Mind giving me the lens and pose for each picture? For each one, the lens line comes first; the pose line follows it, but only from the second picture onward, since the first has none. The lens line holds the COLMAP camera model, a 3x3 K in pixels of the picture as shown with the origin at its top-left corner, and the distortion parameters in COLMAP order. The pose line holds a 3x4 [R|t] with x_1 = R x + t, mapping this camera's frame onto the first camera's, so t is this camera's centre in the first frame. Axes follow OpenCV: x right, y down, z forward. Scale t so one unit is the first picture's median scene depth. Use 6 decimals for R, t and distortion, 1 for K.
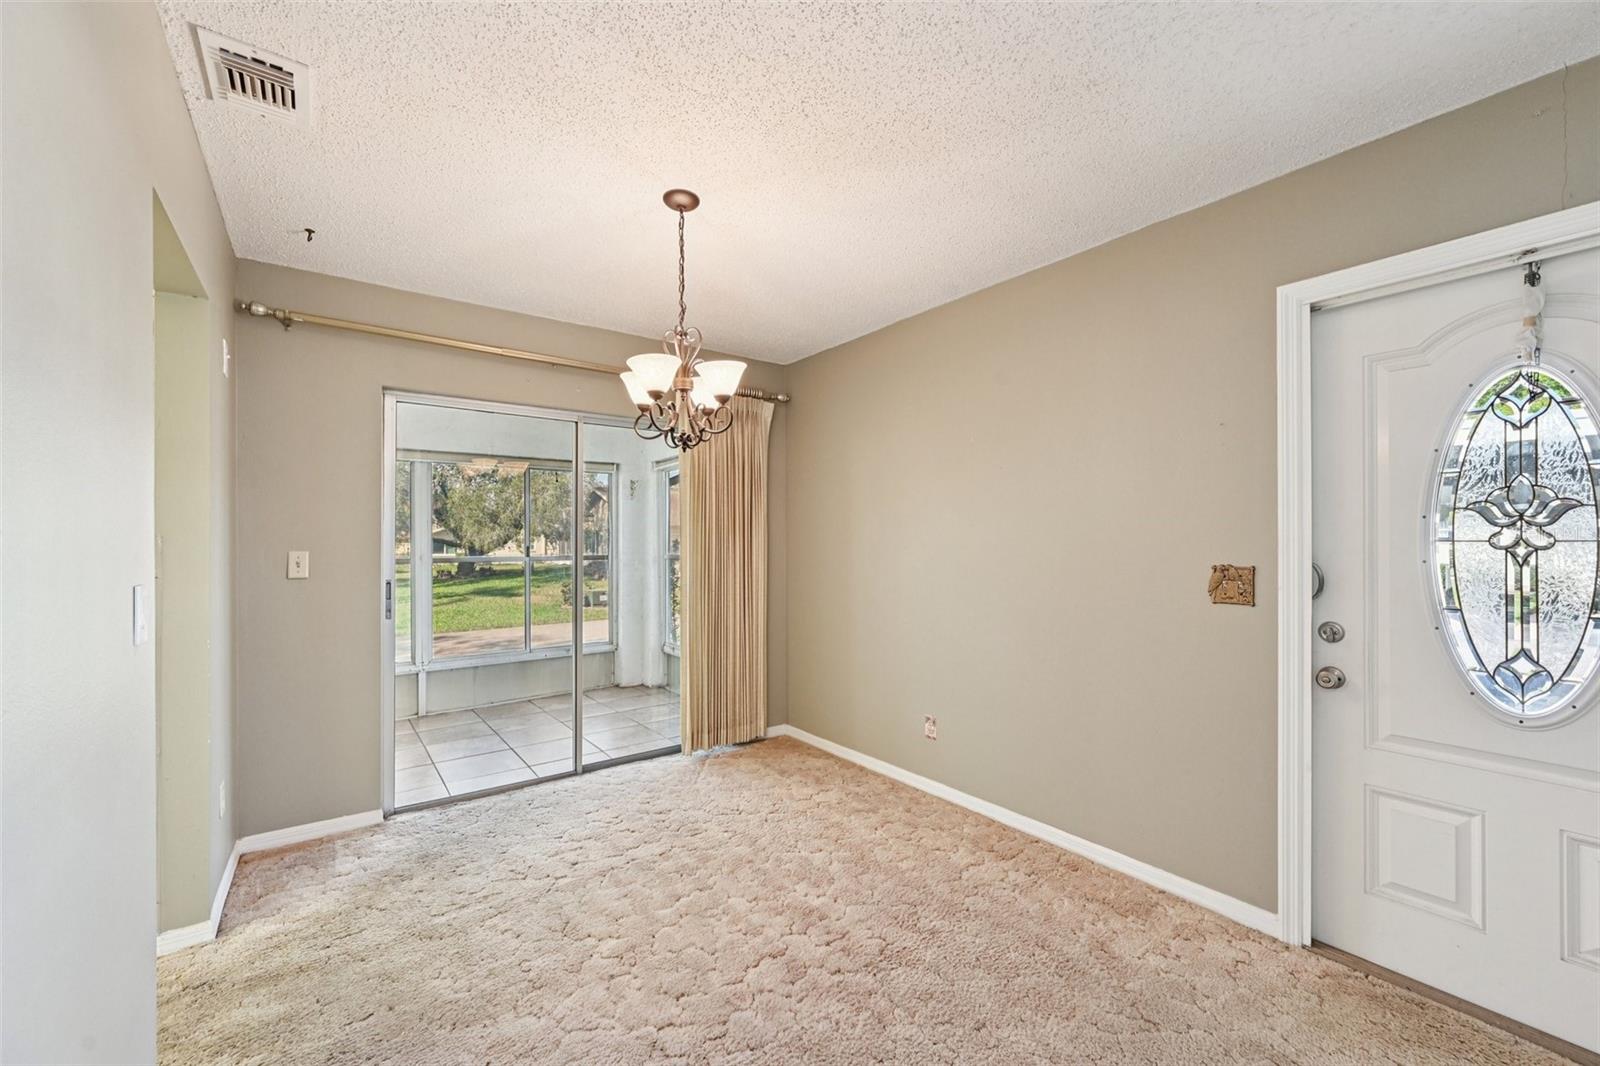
lens RADIAL K [[635.5, 0, 807.4], [0, 635.5, 541.5], [0, 0, 1]] dist [-0.000140, 0.000630]
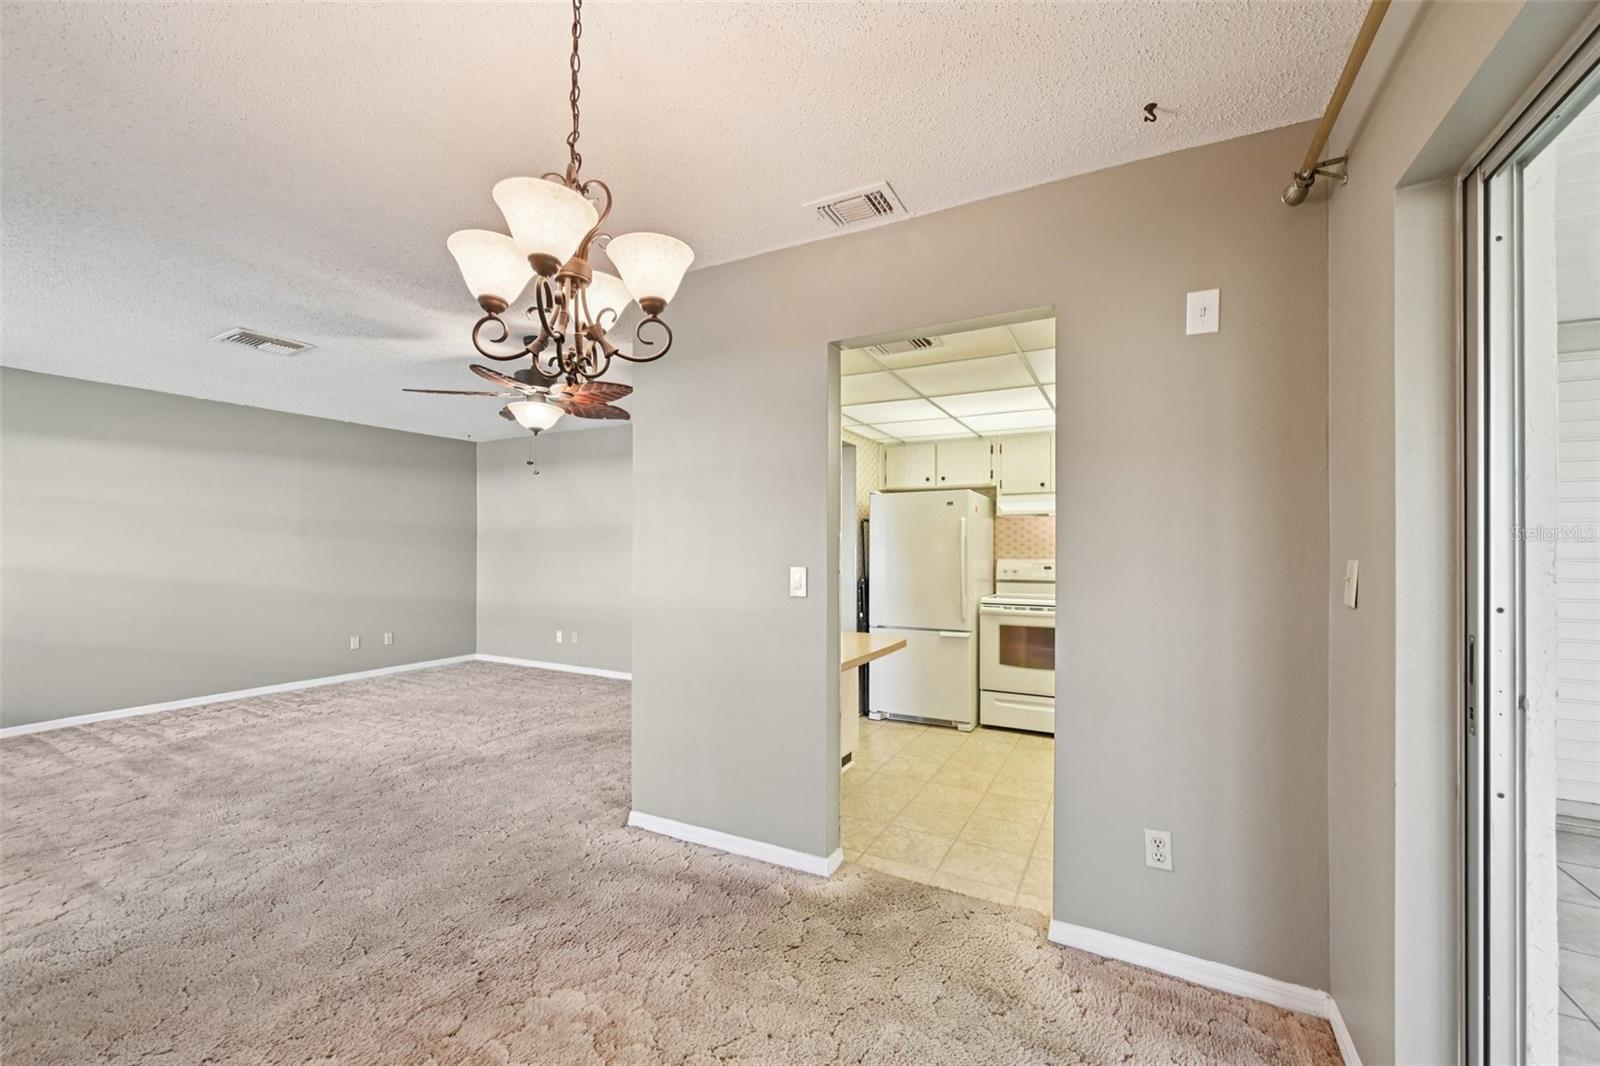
lens RADIAL K [[635.5, 0, 795.0], [0, 635.5, 543.7], [0, 0, 1]] dist [-0.000140, 0.000630]
pose [[-0.910408, -0.003996, -0.413691, -0.117752], [-0.000883, 0.999970, -0.007716, 0.006056], [0.413710, -0.006660, -0.910385, 1.377932]]
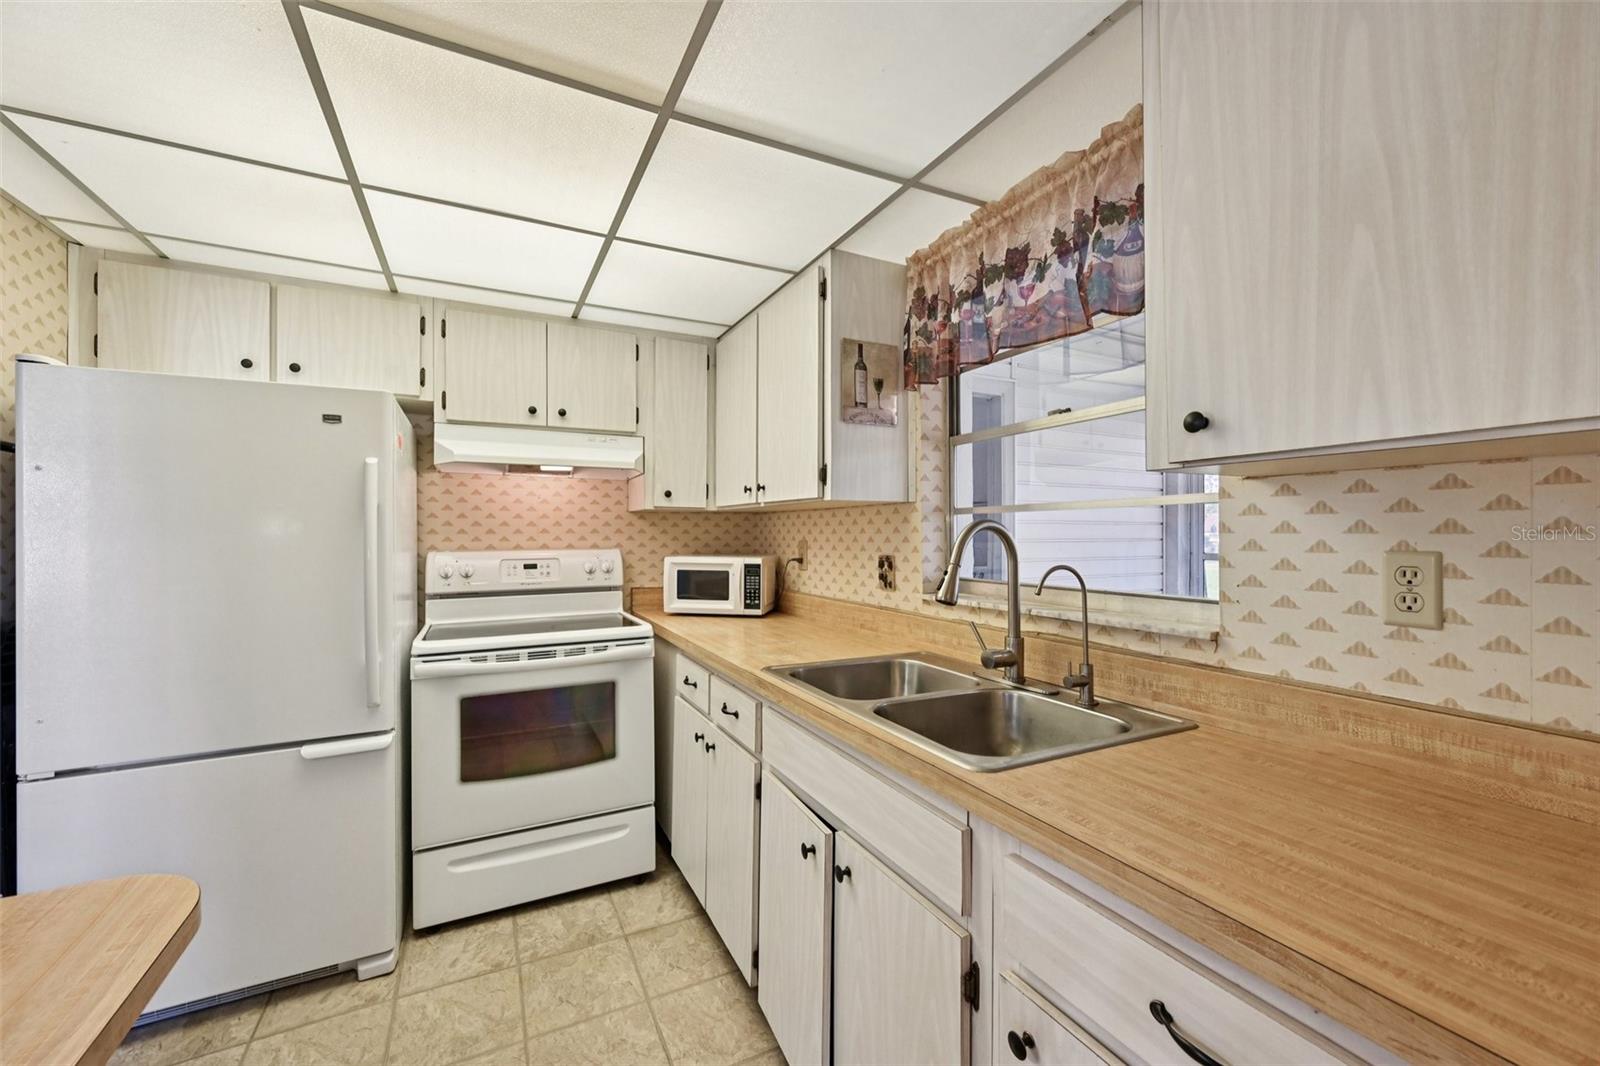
lens RADIAL K [[635.5, 0, 800.0], [0, 635.5, 533.0], [0, 0, 1]] dist [-0.000140, 0.000630]
pose [[-0.175448, 0.004799, -0.984477, -0.631422], [0.000443, 0.999988, 0.004796, 0.002884], [0.984489, 0.000405, -0.175448, 0.592191]]
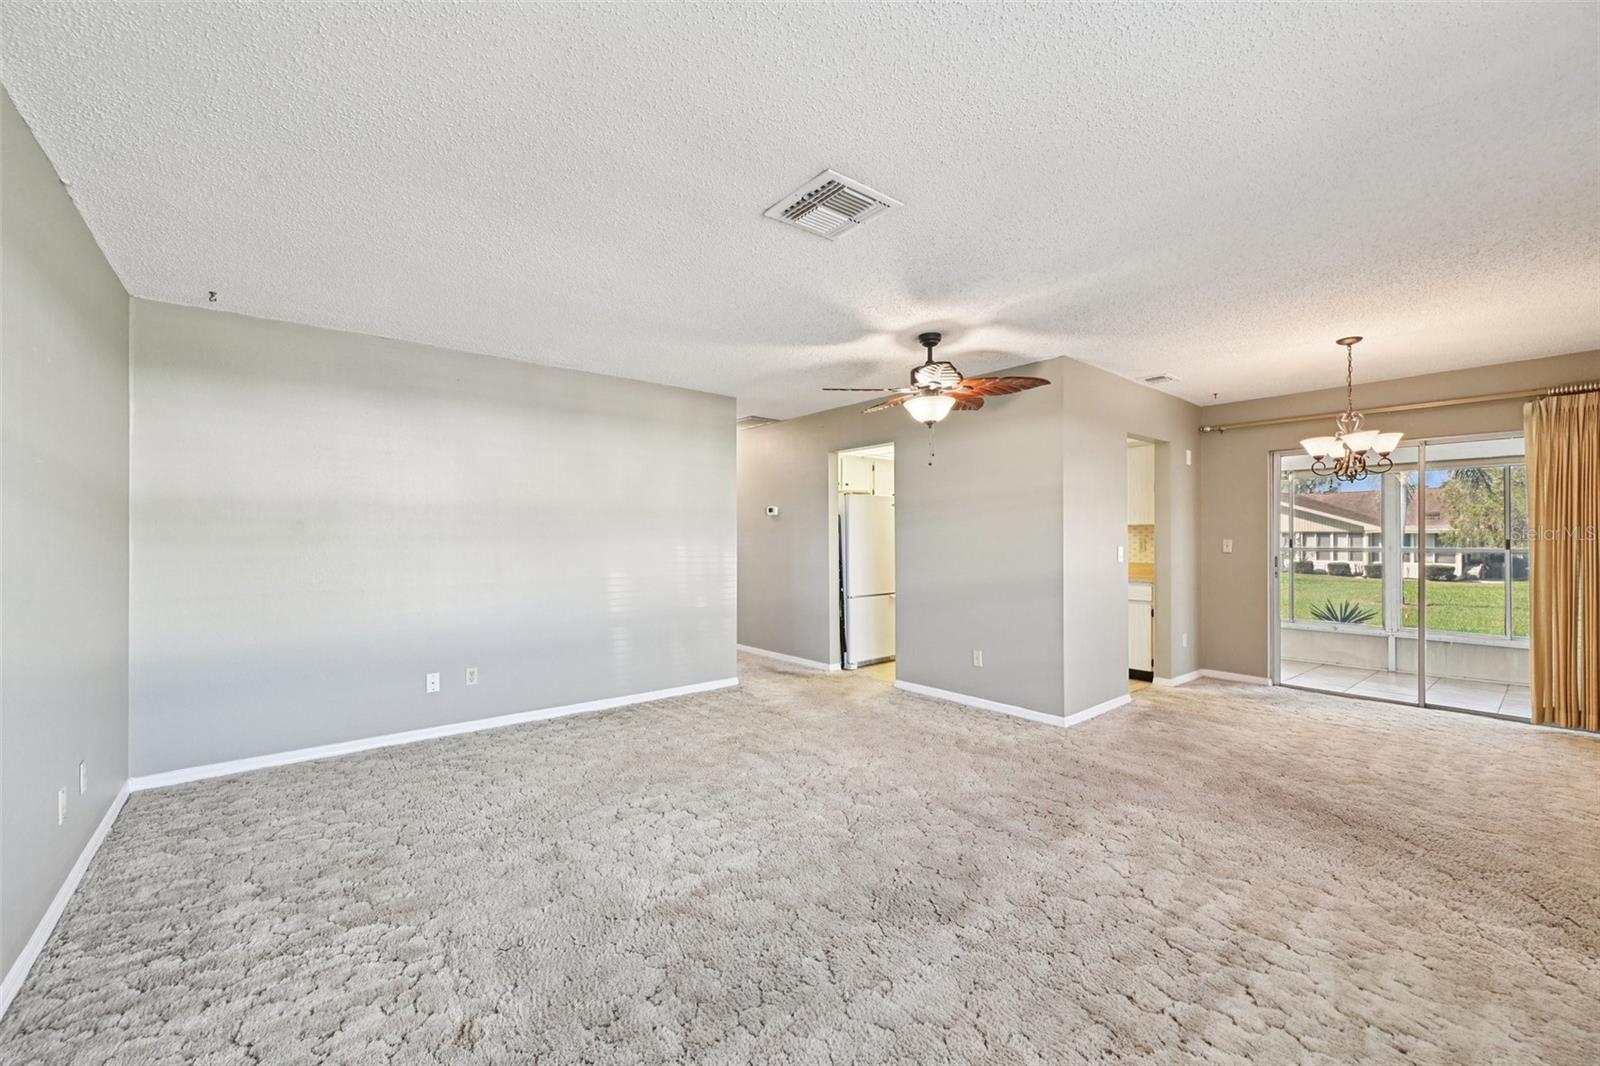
lens RADIAL K [[635.5, 0, 798.4], [0, 635.5, 531.8], [0, 0, 1]] dist [-0.000140, 0.000630]
pose [[0.043161, -0.007815, -0.999038, 1.268512], [0.000358, 0.999969, -0.007807, 0.006222], [0.999068, -0.000021, 0.043163, -0.510071]]
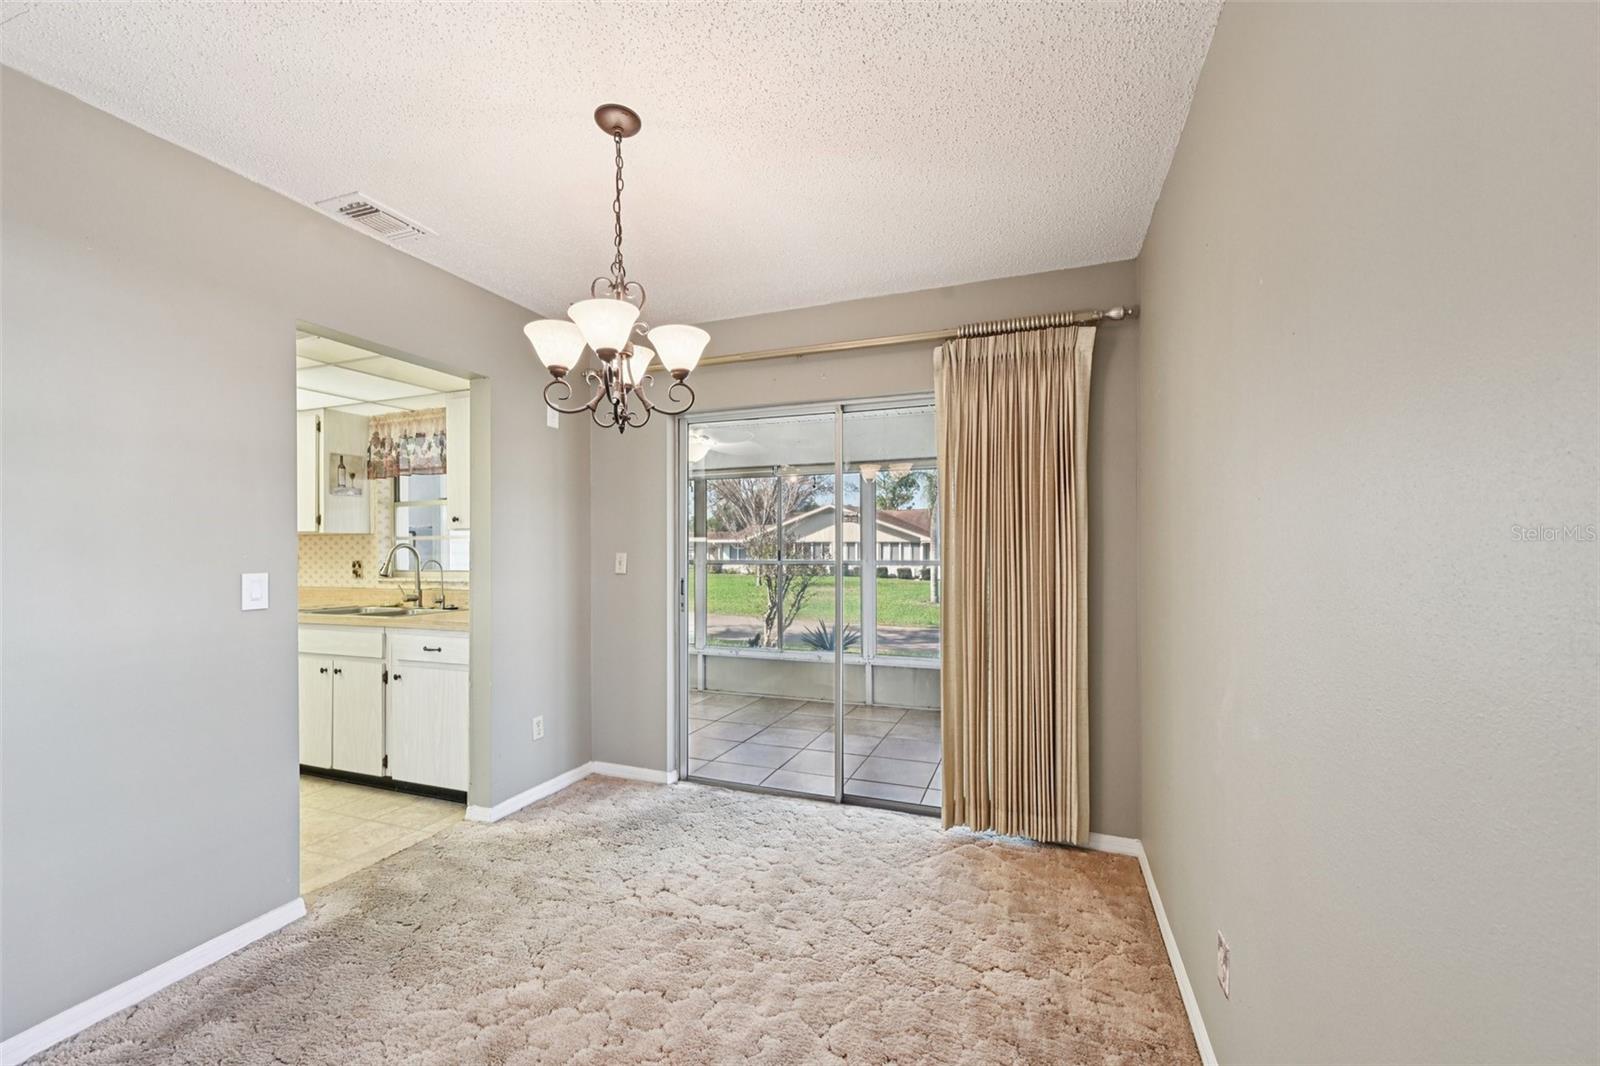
lens RADIAL K [[635.5, 0, 800.7], [0, 635.5, 543.6], [0, 0, 1]] dist [-0.000140, 0.000630]
pose [[0.534663, -0.005109, -0.845050, 0.514600], [0.002915, 0.999987, -0.004202, 0.002987], [0.845060, -0.000217, 0.534671, 0.647426]]
